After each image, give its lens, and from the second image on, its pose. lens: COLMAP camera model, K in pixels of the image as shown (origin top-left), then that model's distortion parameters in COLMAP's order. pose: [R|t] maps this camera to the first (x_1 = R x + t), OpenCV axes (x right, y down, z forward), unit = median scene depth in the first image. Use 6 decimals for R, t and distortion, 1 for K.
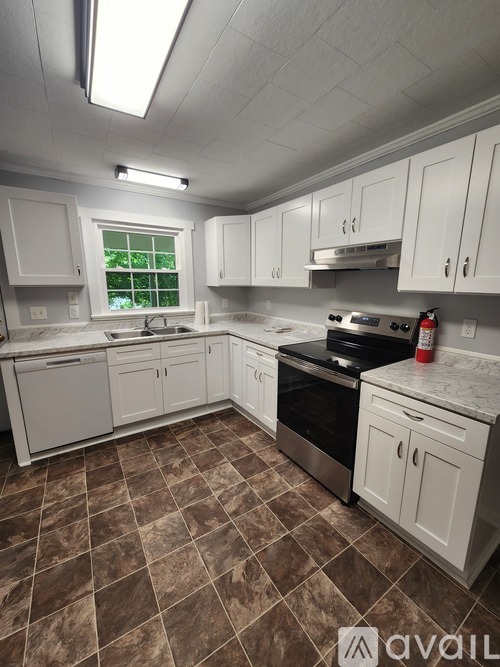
lens RADIAL K [[272.2, 0, 253.1], [0, 272.2, 333.7], [0, 0, 1]] dist [-0.000535, -0.000419]
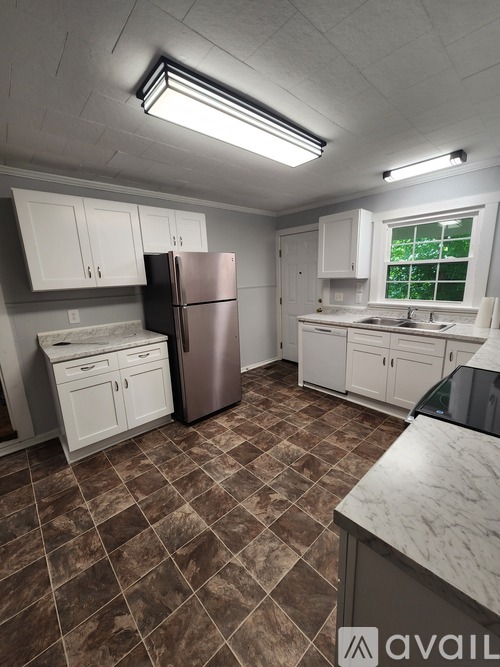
lens RADIAL K [[272.2, 0, 253.1], [0, 272.2, 333.7], [0, 0, 1]] dist [-0.000535, -0.000419]
pose [[0.180467, 0.195948, -0.963865, 0.626230], [-0.157028, 0.973126, 0.168429, -0.063622], [0.970966, 0.120958, 0.206386, 0.306399]]
